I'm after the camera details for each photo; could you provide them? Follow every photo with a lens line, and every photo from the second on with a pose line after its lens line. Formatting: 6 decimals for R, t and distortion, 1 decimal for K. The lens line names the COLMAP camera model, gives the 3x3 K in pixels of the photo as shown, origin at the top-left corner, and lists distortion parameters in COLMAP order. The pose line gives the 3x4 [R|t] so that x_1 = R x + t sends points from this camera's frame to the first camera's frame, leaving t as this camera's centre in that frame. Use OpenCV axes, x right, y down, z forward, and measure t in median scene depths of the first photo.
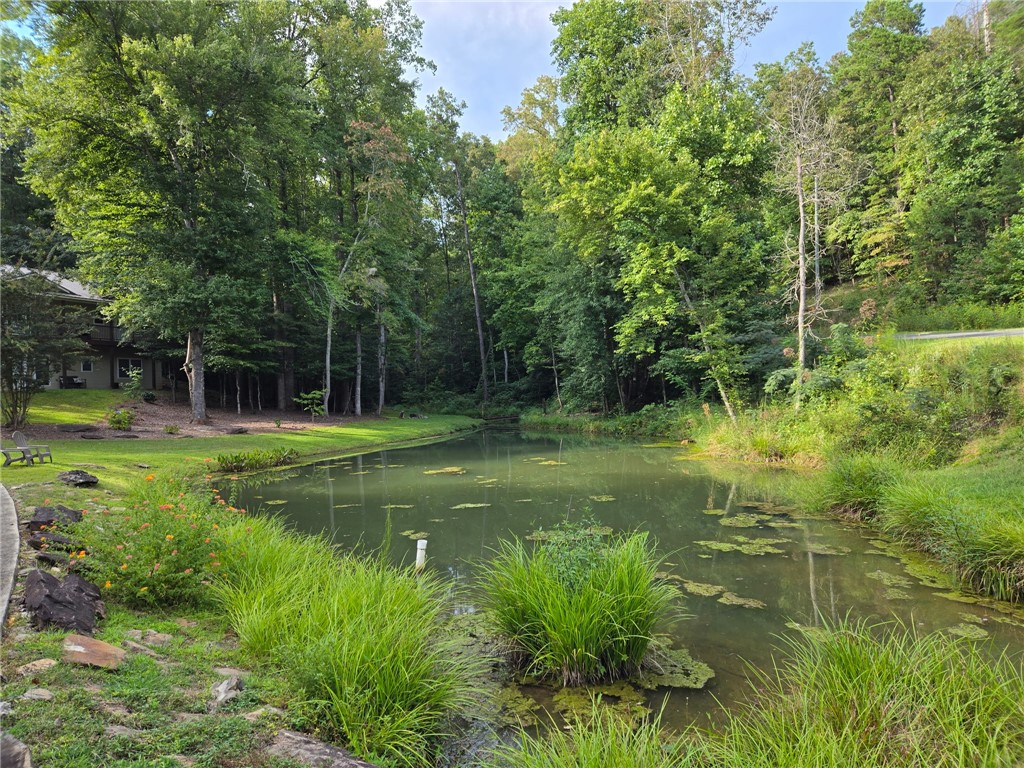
lens RADIAL K [[647.9, 0, 515.8], [0, 647.9, 382.4], [0, 0, 1]] dist [0.023152, 0.000162]
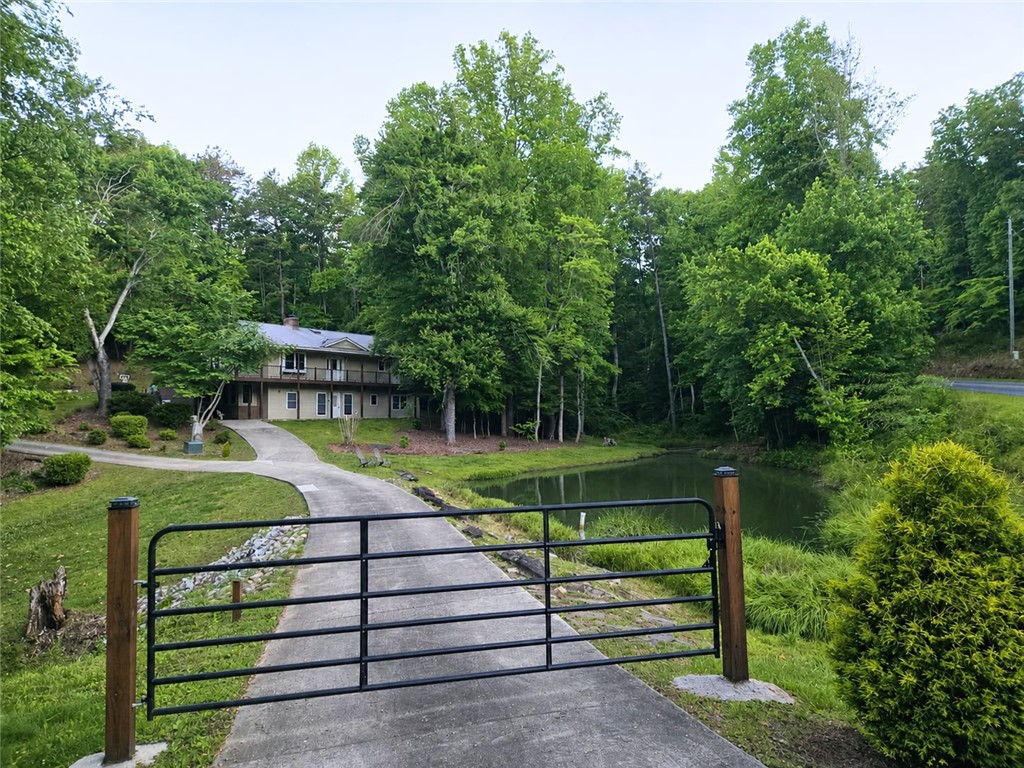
lens RADIAL K [[638.0, 0, 528.3], [0, 638.0, 396.7], [0, 0, 1]] dist [0.083163, -0.079307]
pose [[0.956186, 0.012537, -0.292492, 0.062701], [-0.017923, 0.999715, -0.015744, -0.018109], [0.292212, 0.020297, 0.956138, -0.219280]]
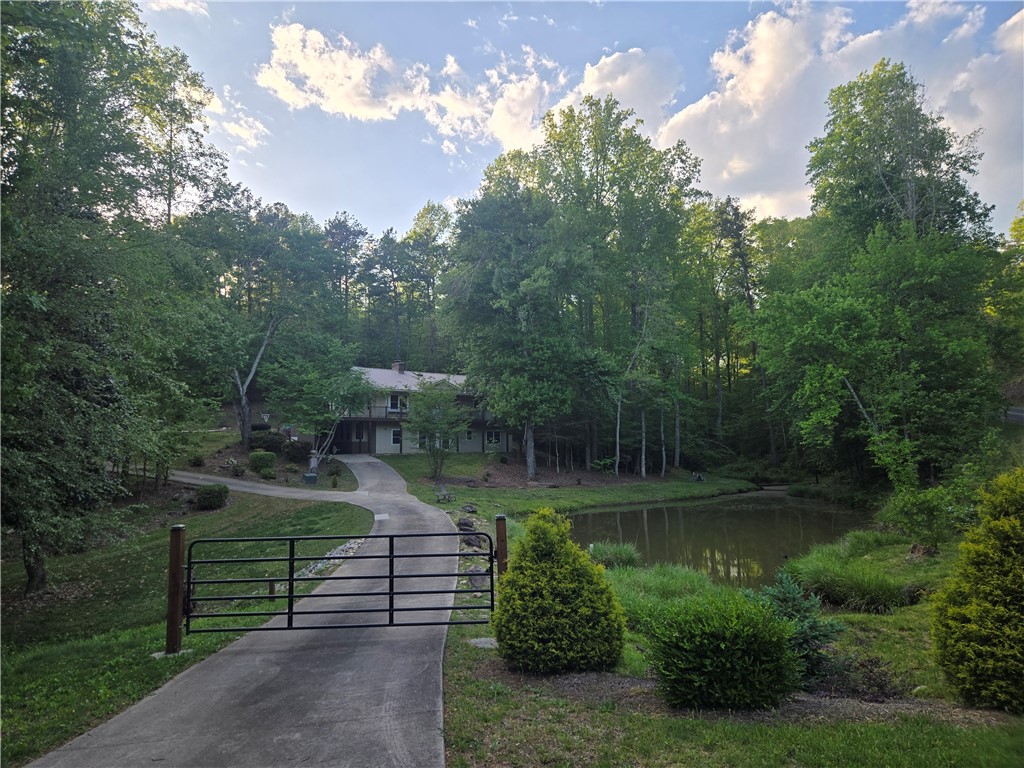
lens RADIAL K [[647.9, 0, 515.8], [0, 647.9, 382.4], [0, 0, 1]] dist [0.023152, 0.000162]
pose [[0.877063, -0.024700, -0.479739, 0.160526], [-0.015433, 0.996713, -0.079531, -0.031246], [0.480127, 0.077157, 0.873799, -0.269621]]
